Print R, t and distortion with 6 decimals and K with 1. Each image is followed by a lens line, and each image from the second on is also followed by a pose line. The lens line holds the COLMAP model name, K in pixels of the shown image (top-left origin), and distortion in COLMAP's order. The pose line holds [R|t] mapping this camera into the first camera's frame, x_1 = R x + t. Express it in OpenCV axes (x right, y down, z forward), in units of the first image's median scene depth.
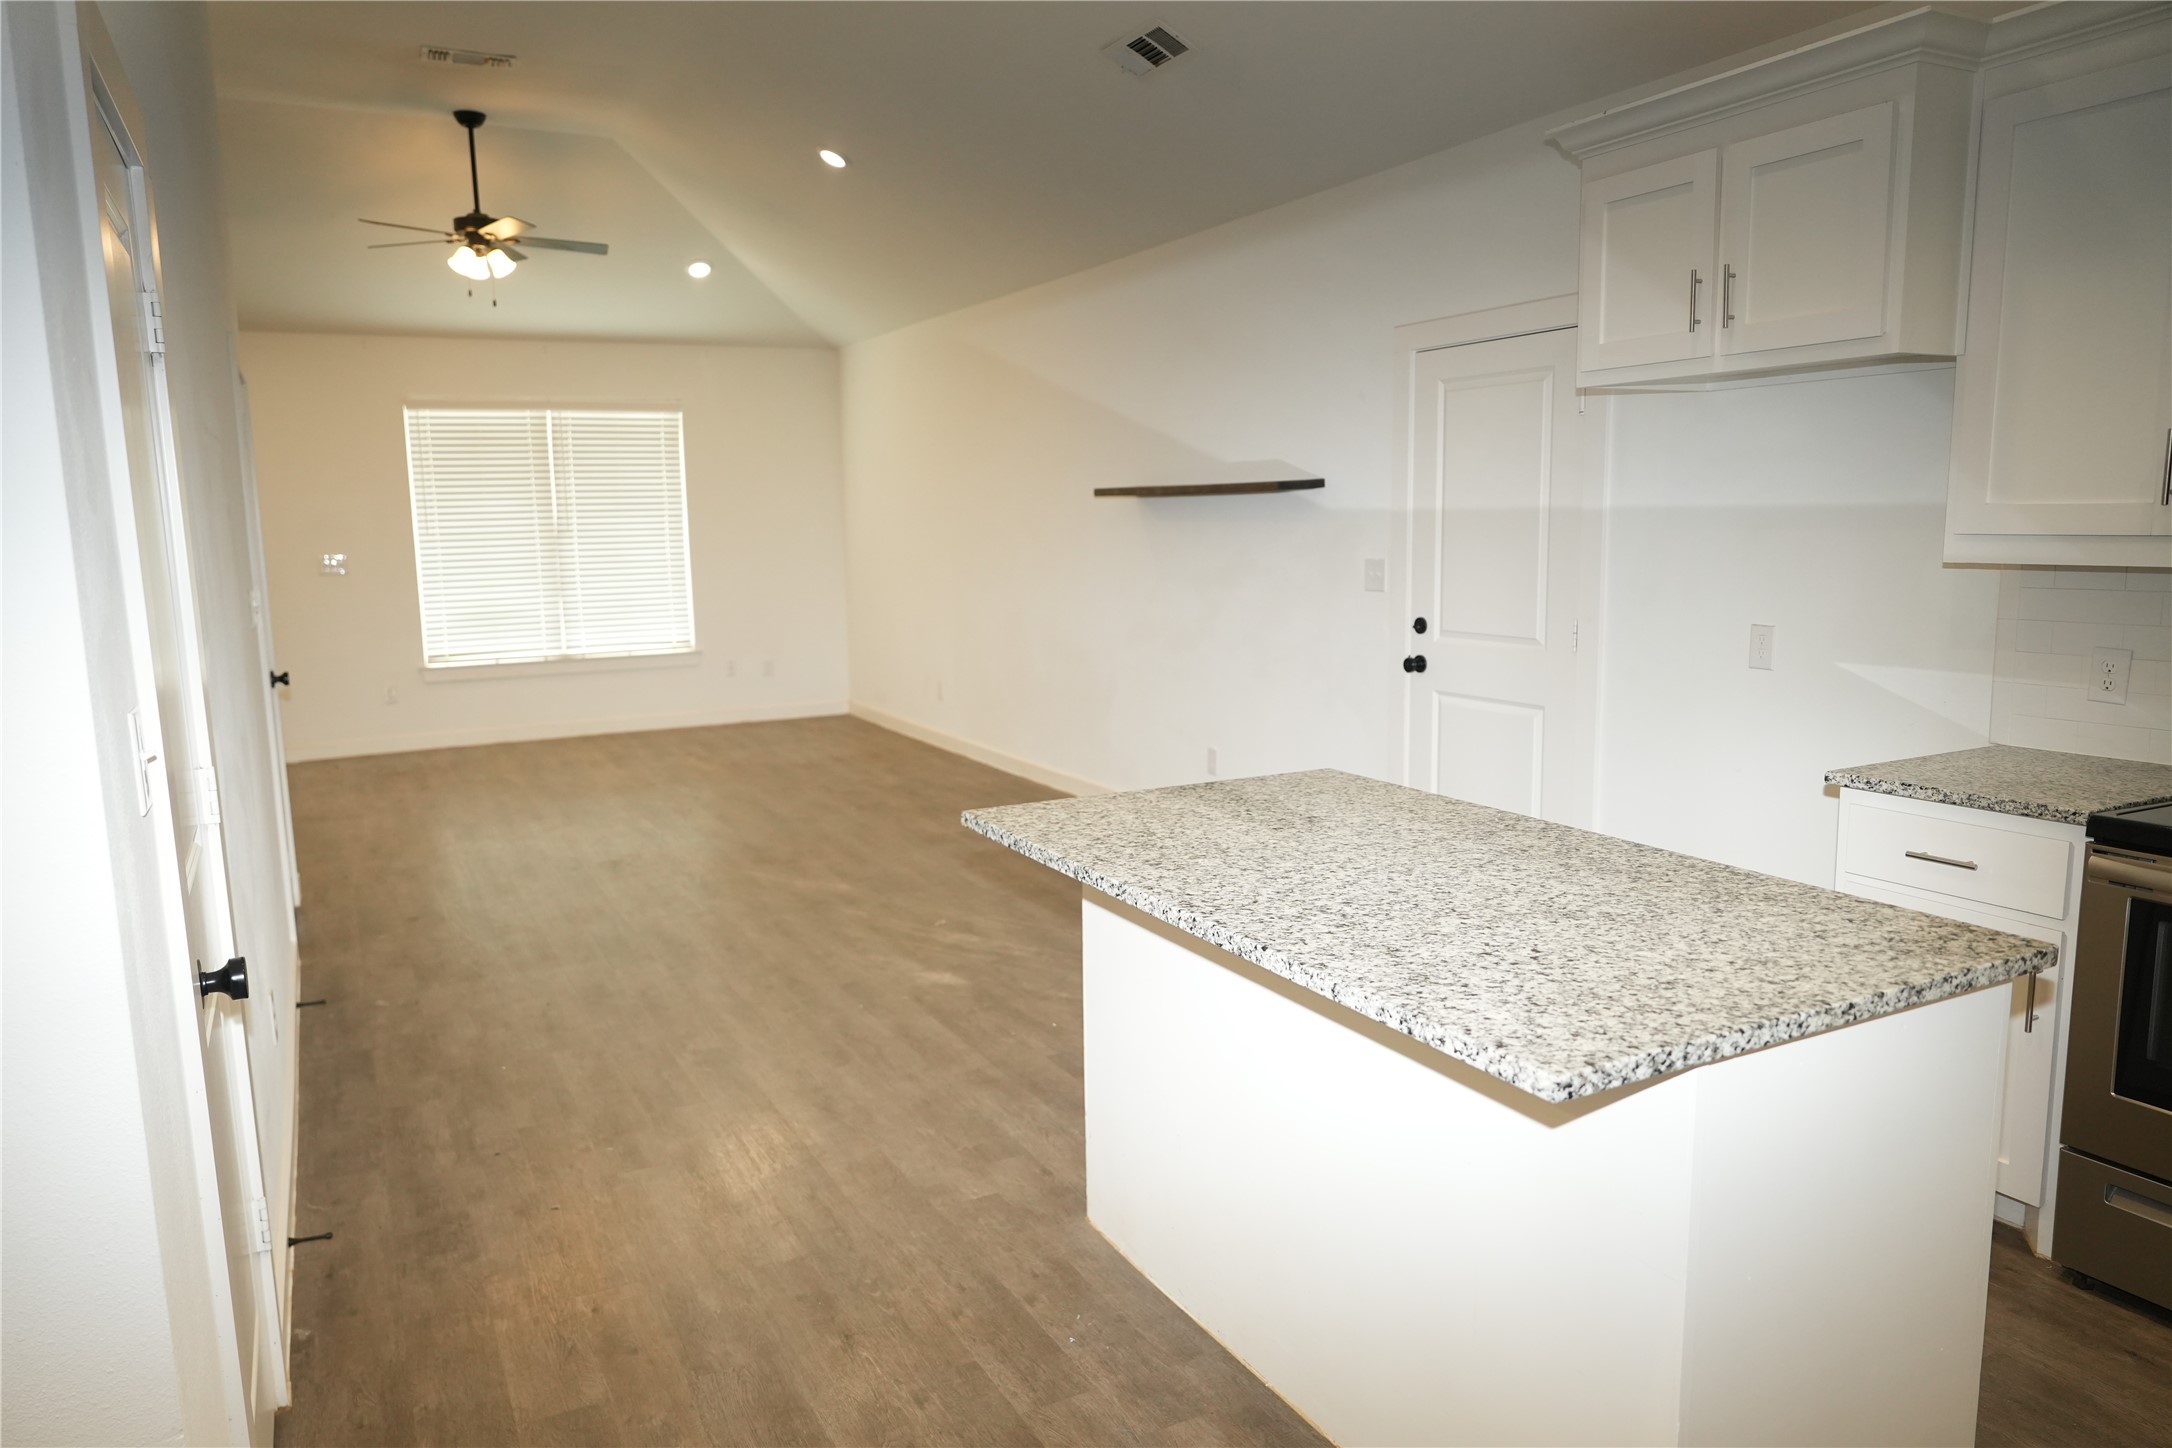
lens RADIAL K [[1457.6, 0, 1085.8], [0, 1457.6, 721.1], [0, 0, 1]] dist [-0.018648, 0.015864]
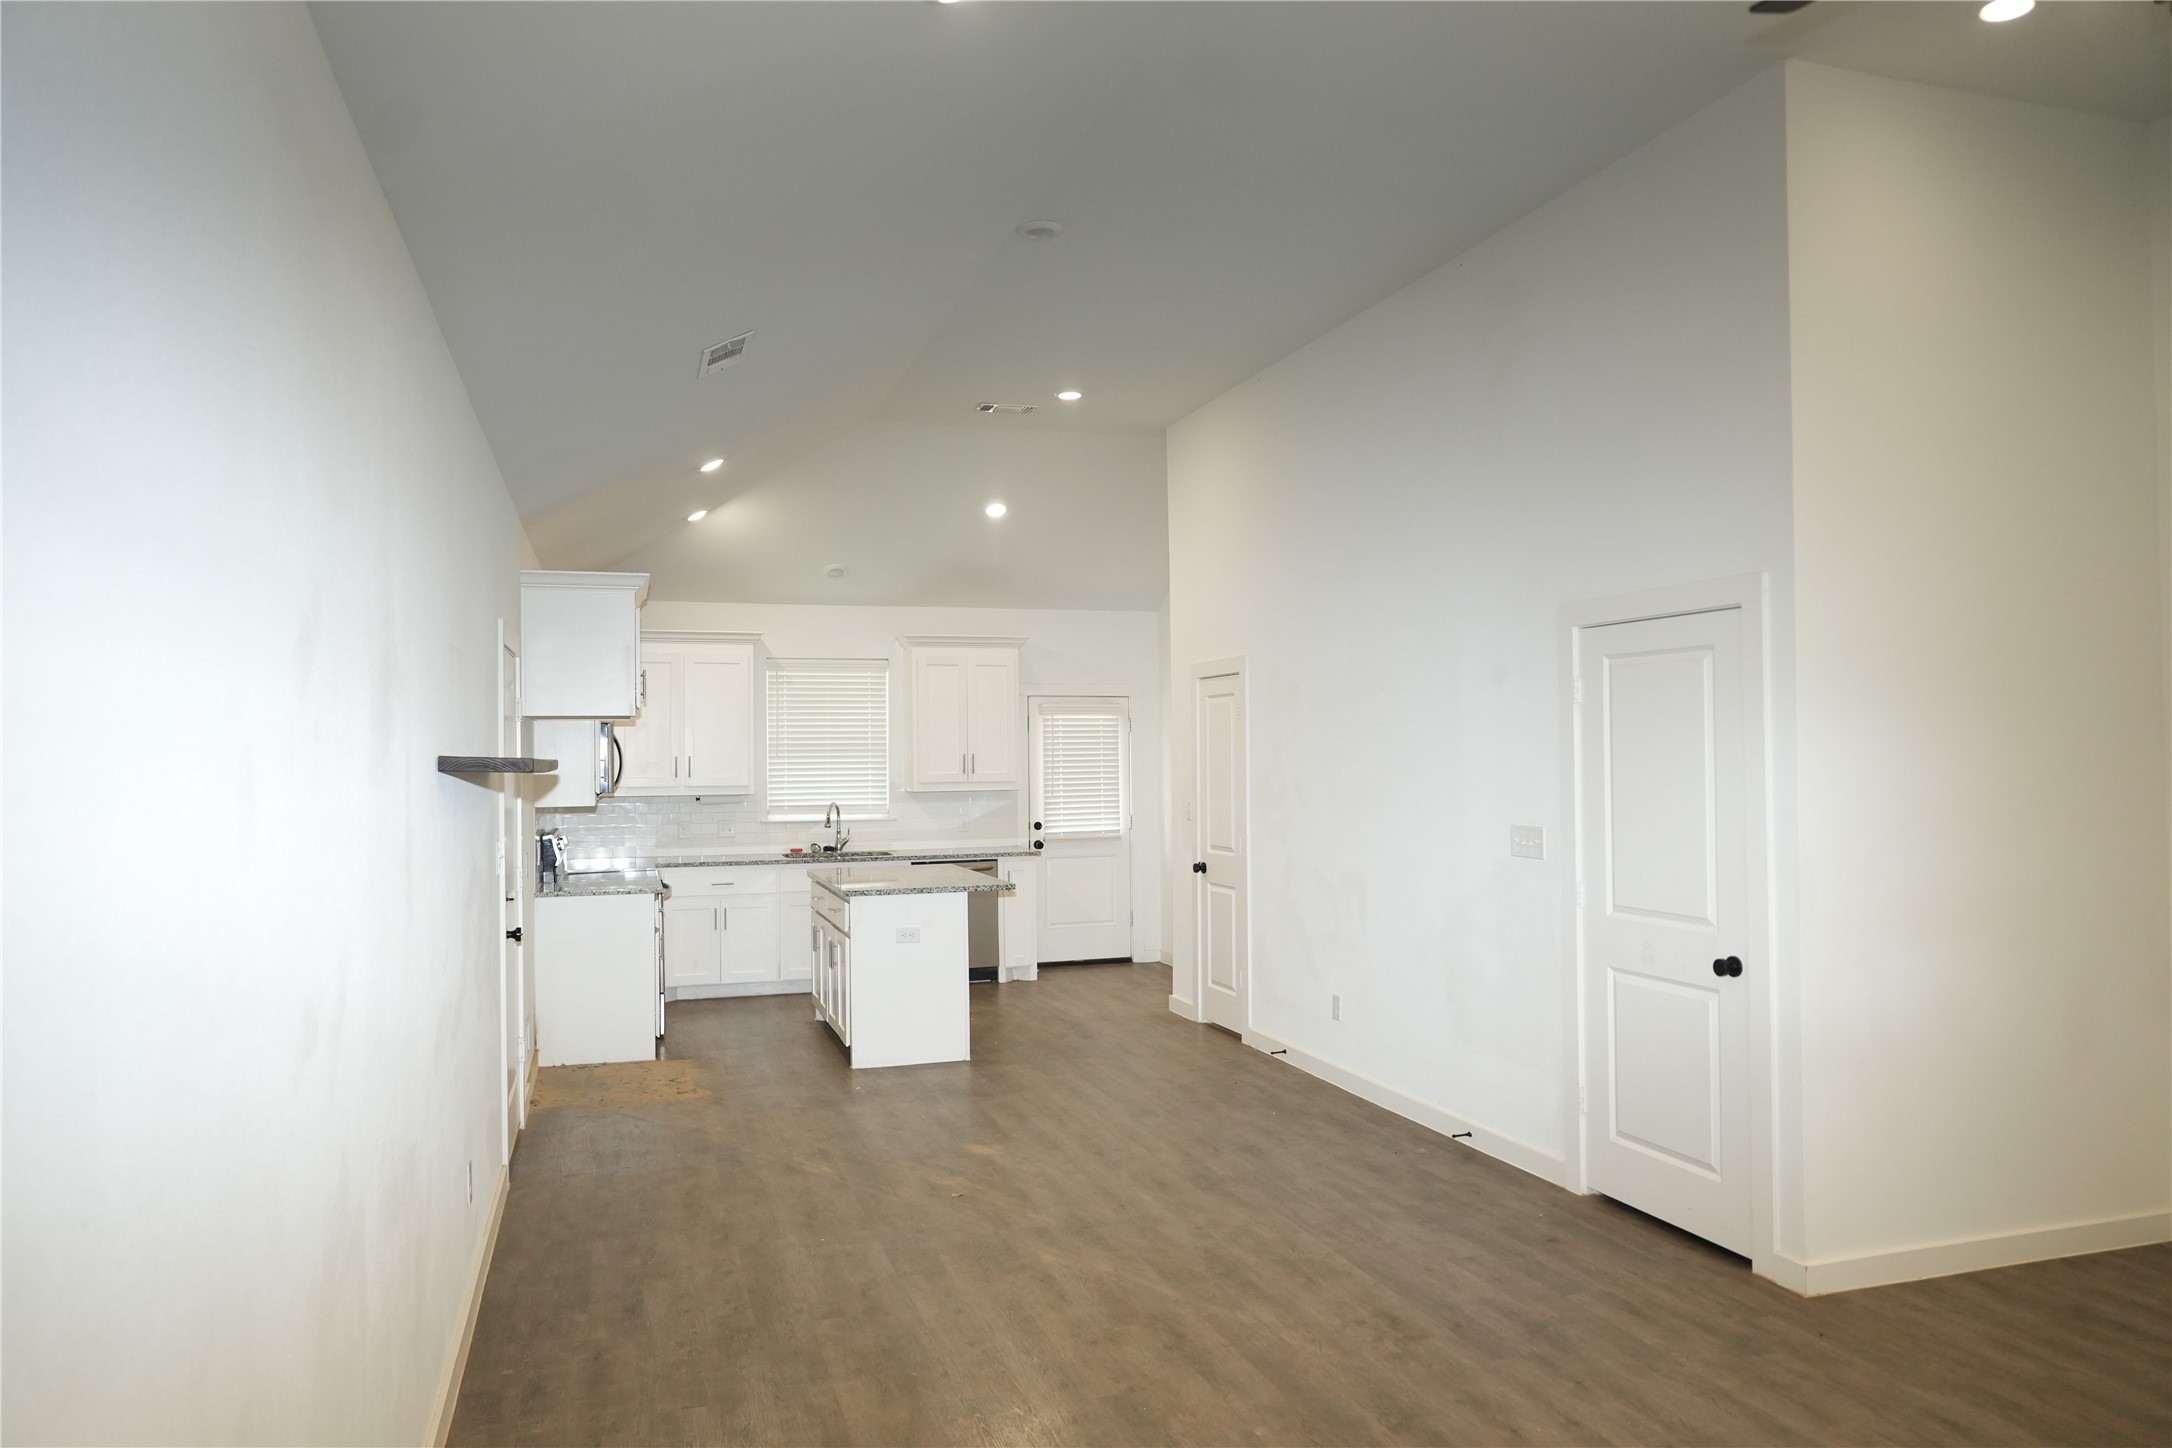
lens RADIAL K [[1457.6, 0, 1087.1], [0, 1457.6, 730.9], [0, 0, 1]] dist [-0.018648, 0.015864]
pose [[-0.984418, 0.032754, 0.172765, -0.375889], [0.055290, 0.990323, 0.127290, -0.299238], [-0.166924, 0.134858, -0.976703, 1.951559]]
